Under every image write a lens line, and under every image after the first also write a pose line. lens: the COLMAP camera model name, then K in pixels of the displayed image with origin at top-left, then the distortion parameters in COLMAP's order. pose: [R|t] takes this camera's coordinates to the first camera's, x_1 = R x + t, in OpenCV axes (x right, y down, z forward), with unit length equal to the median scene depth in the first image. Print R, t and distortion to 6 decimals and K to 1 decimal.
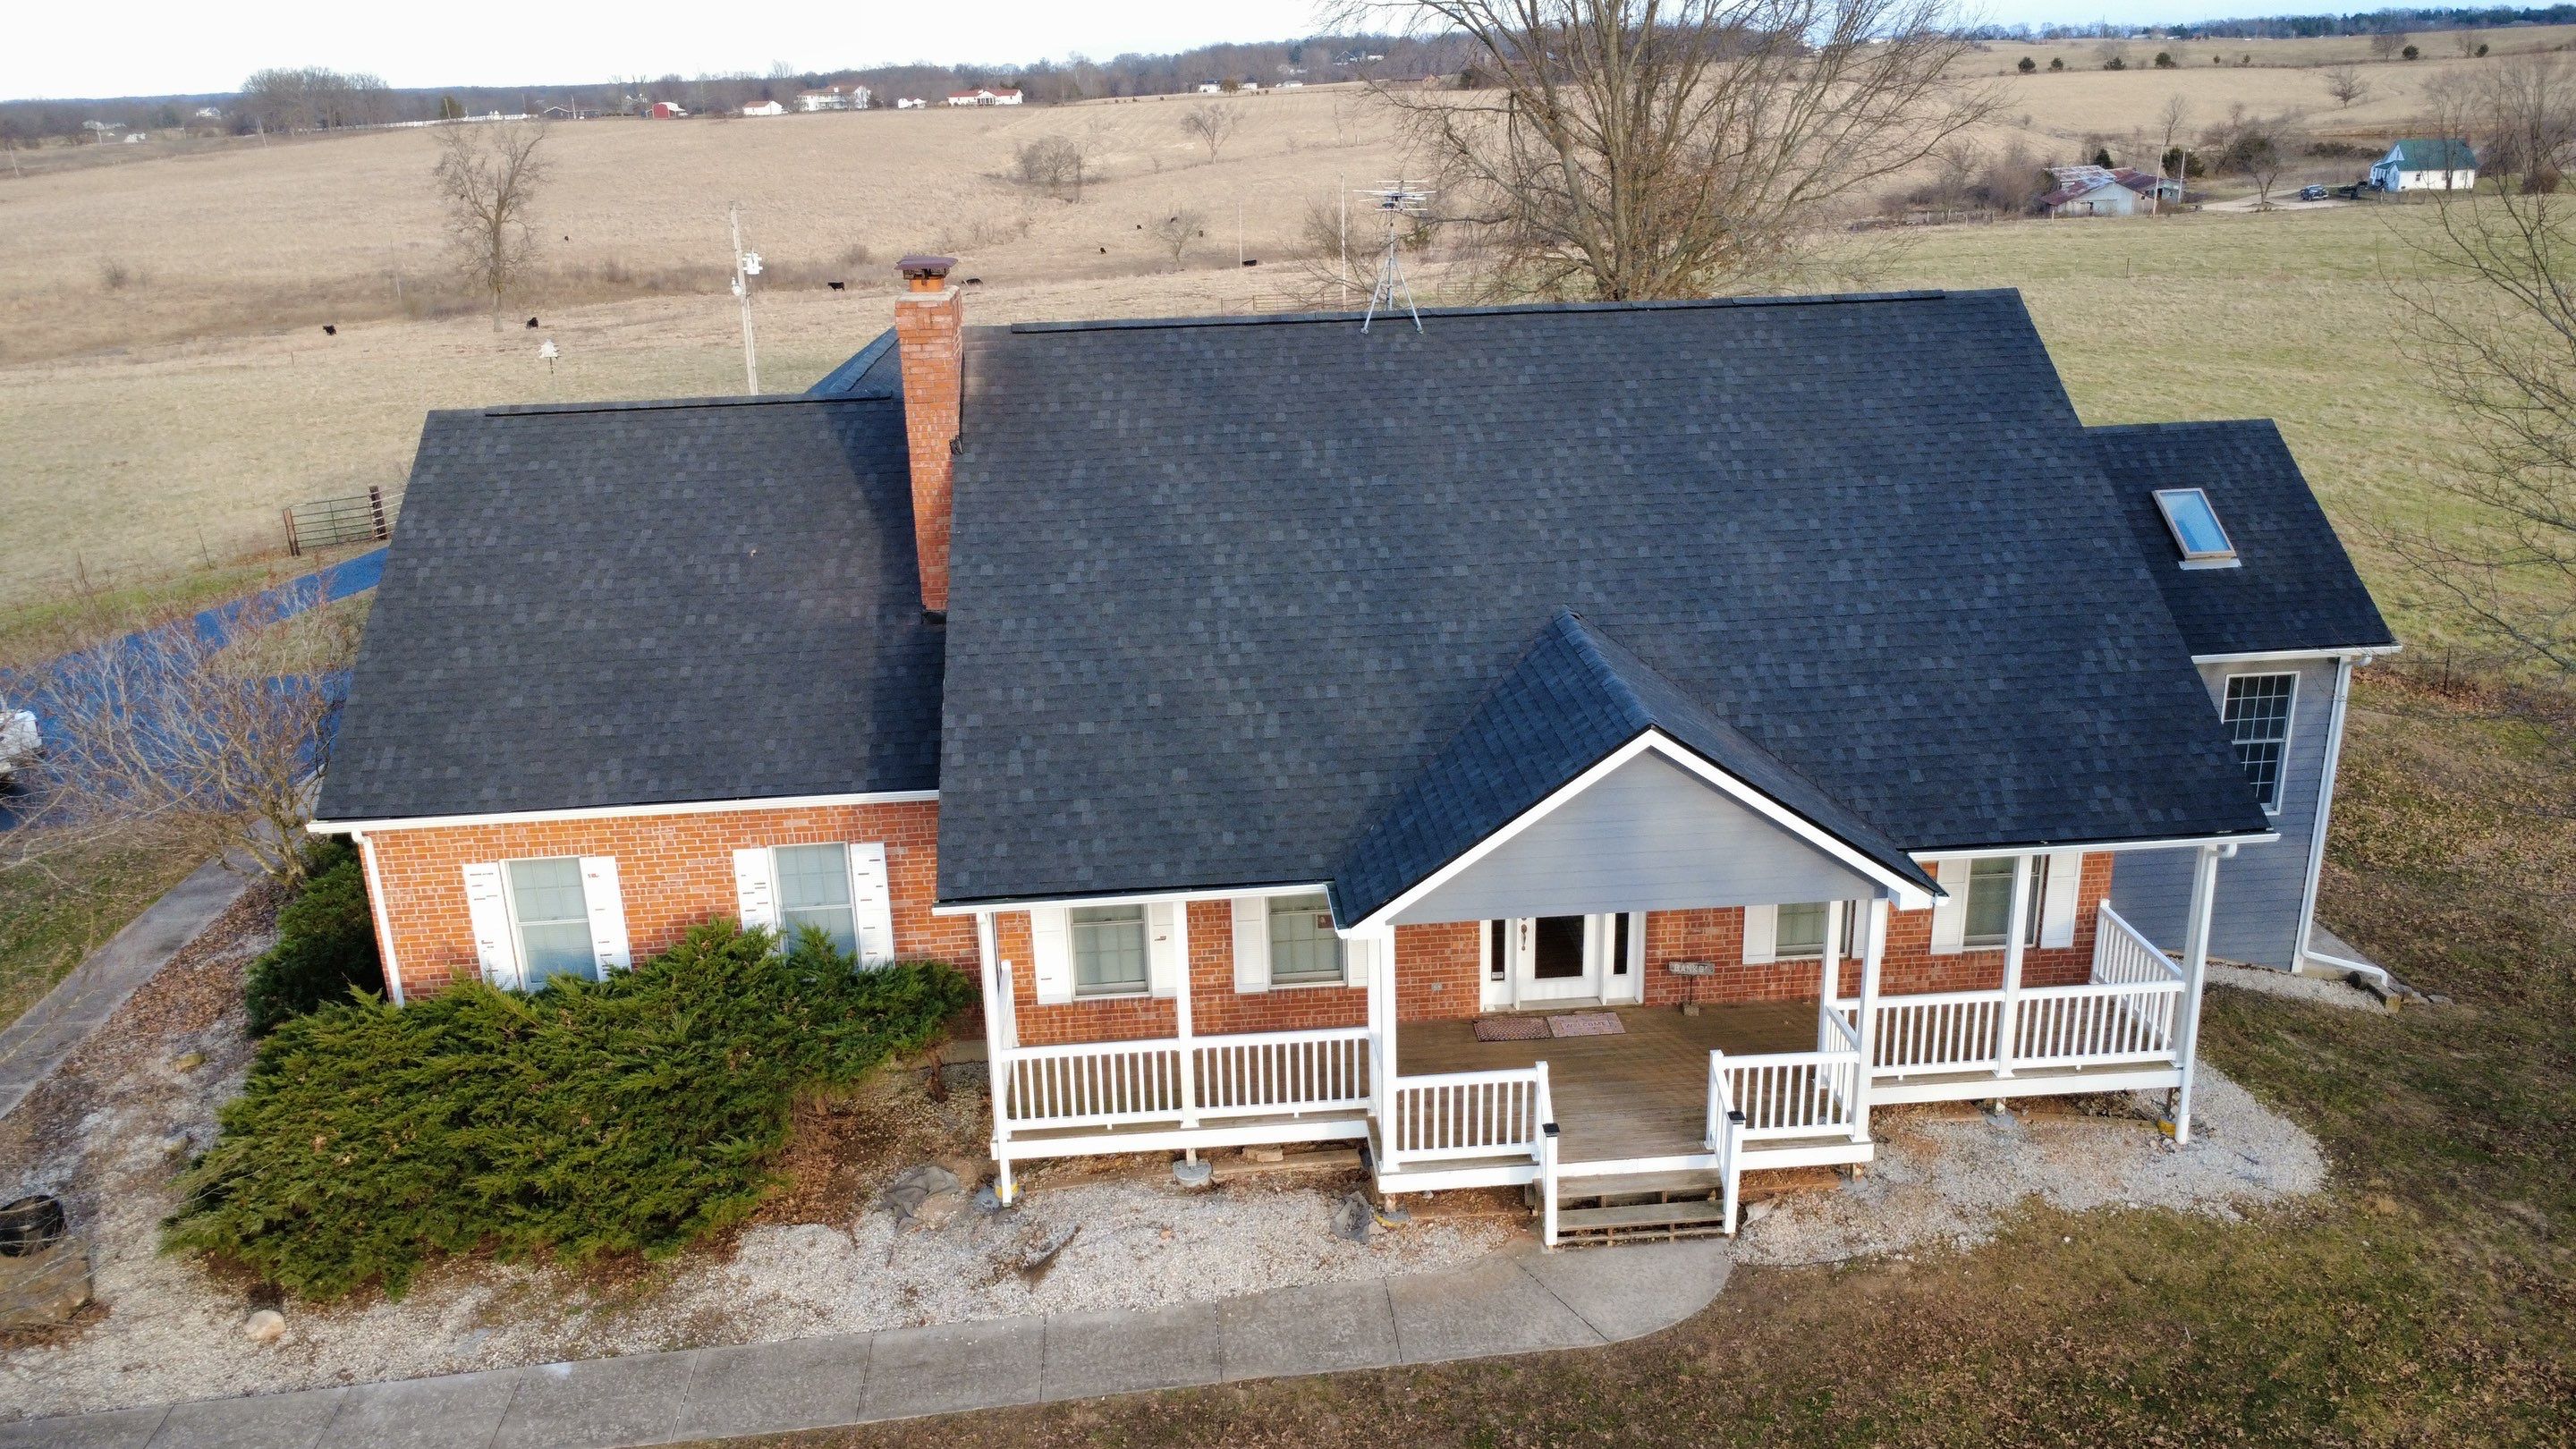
lens RADIAL K [[1913.5, 0, 1295.7], [0, 1913.5, 726.9], [0, 0, 1]] dist [0.005131, 0.001693]
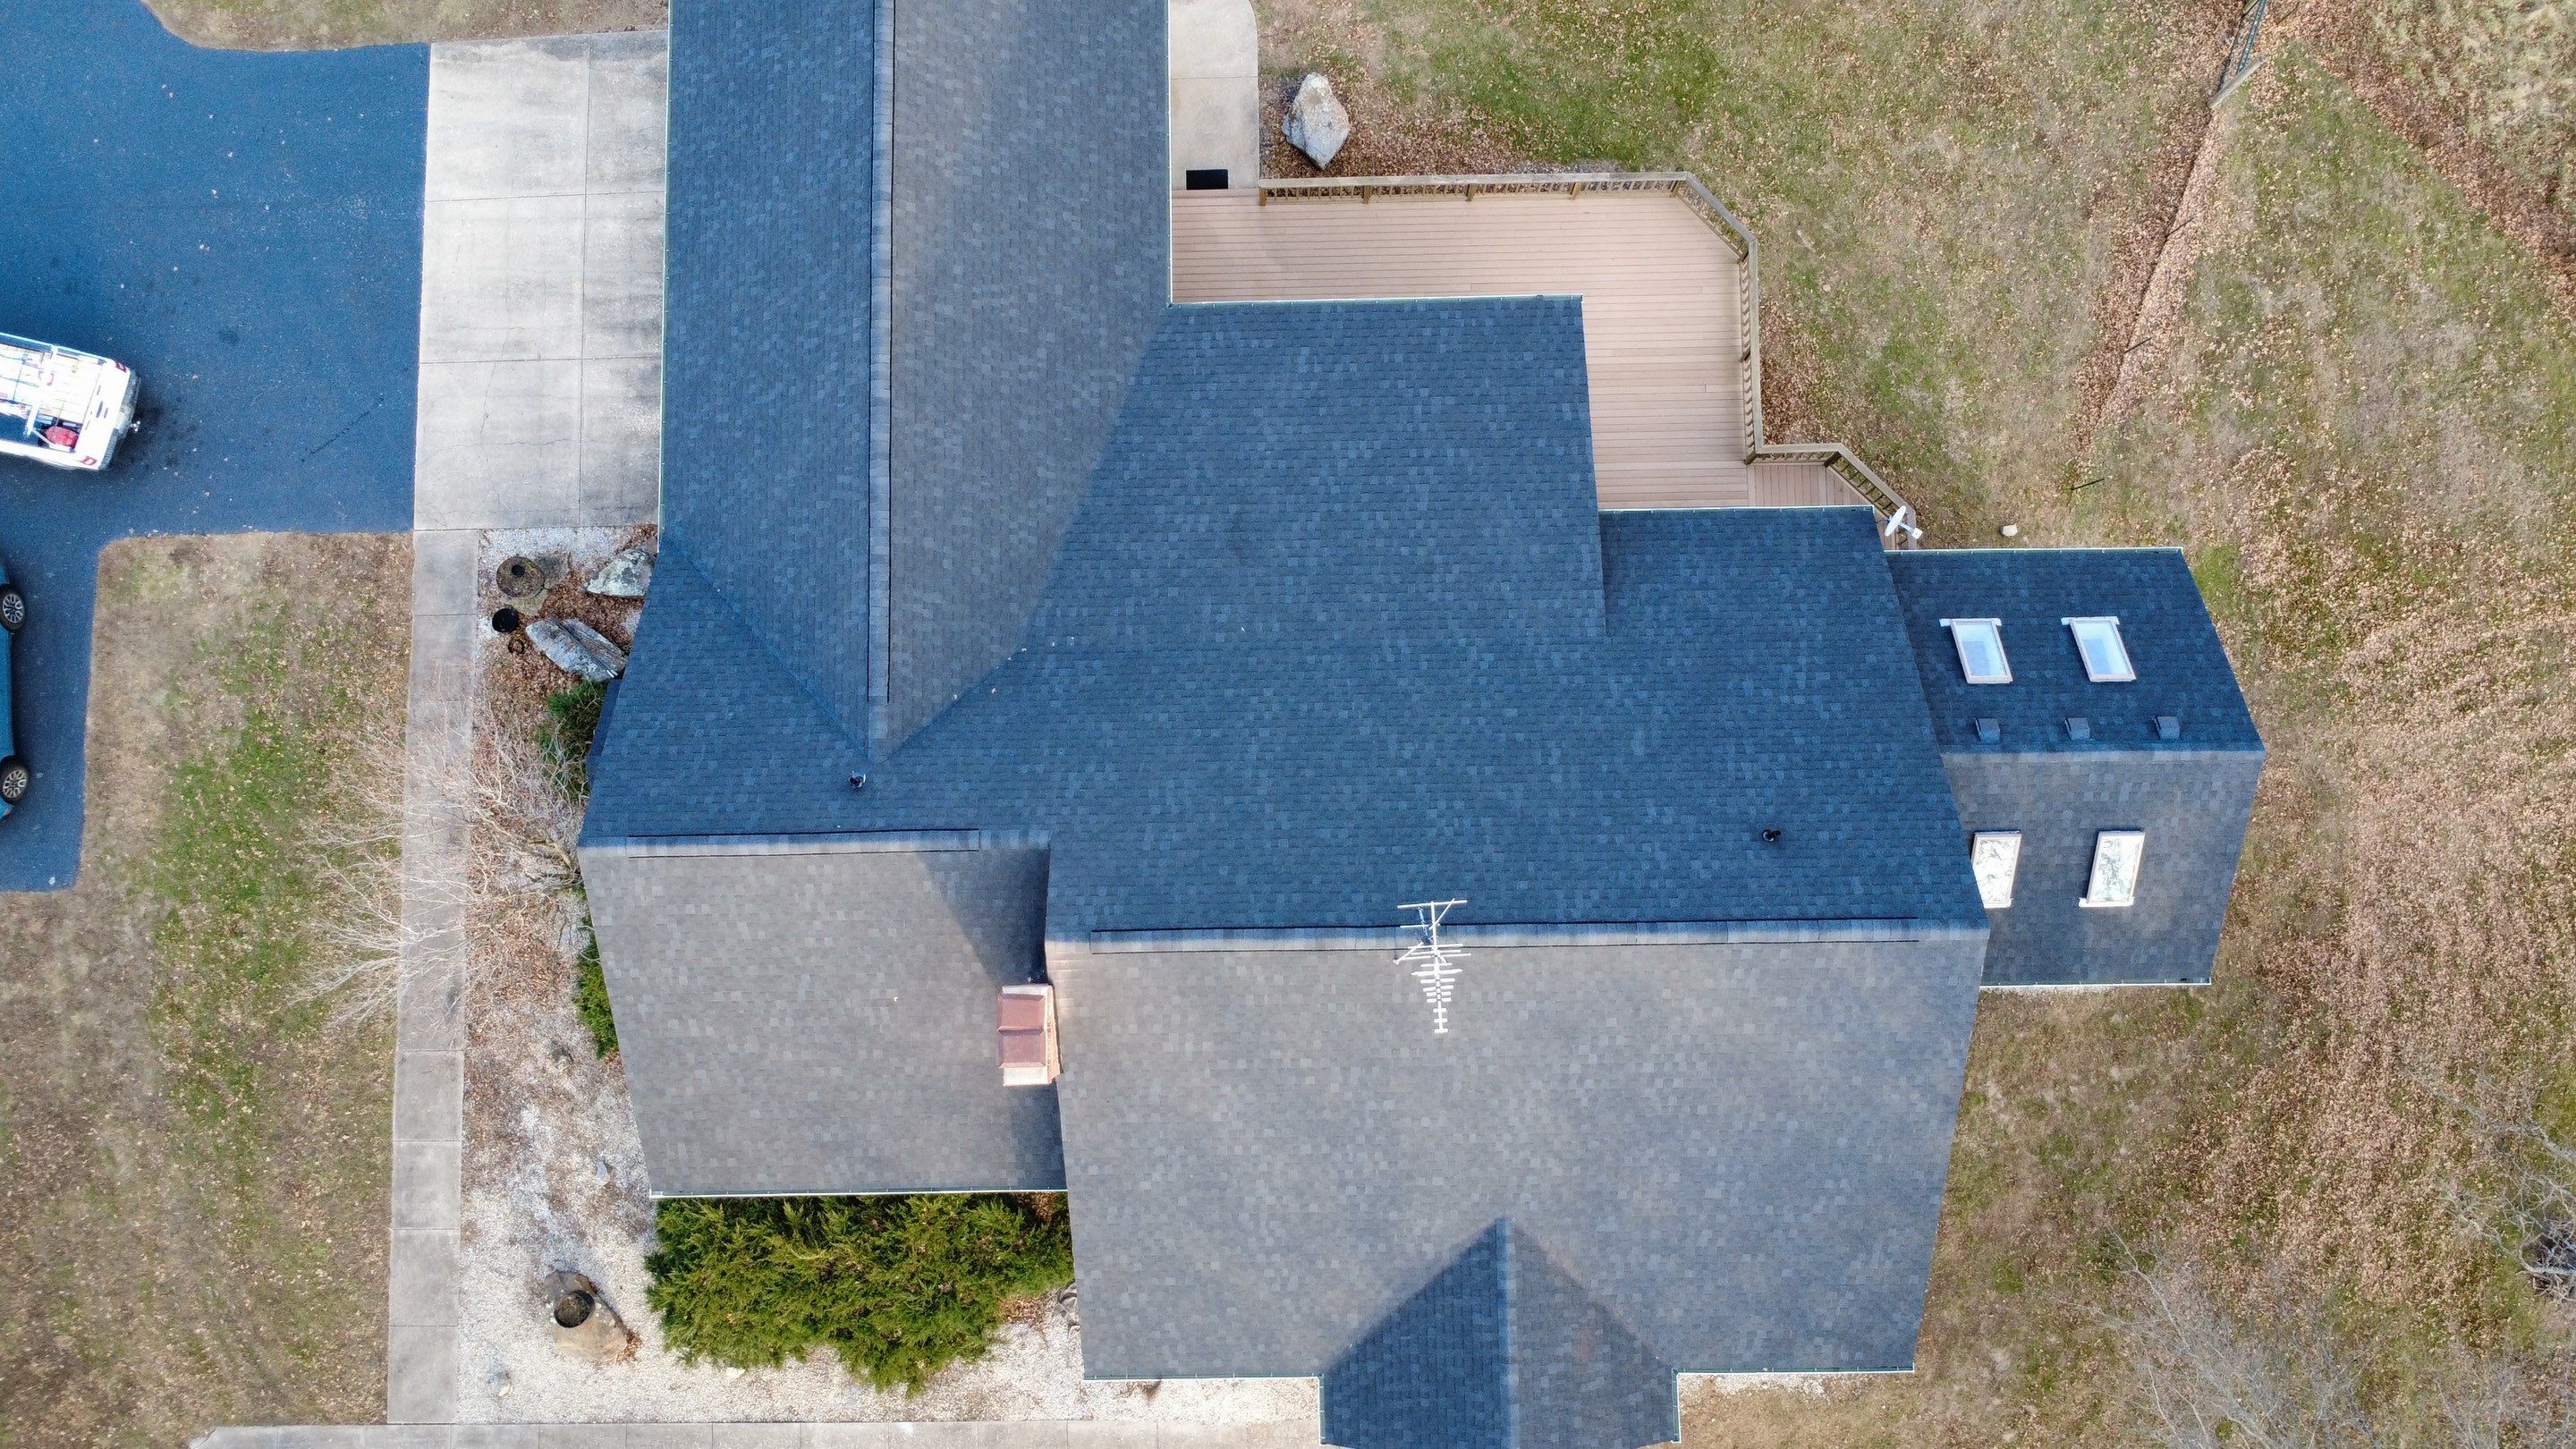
lens RADIAL K [[1913.5, 0, 1290.4], [0, 1913.5, 720.5], [0, 0, 1]] dist [0.005131, 0.001693]
pose [[0.998037, 0.060764, 0.015138, -0.058736], [-0.039506, 0.423390, 0.905086, -1.422754], [0.048588, -0.903908, 0.424959, 0.693869]]
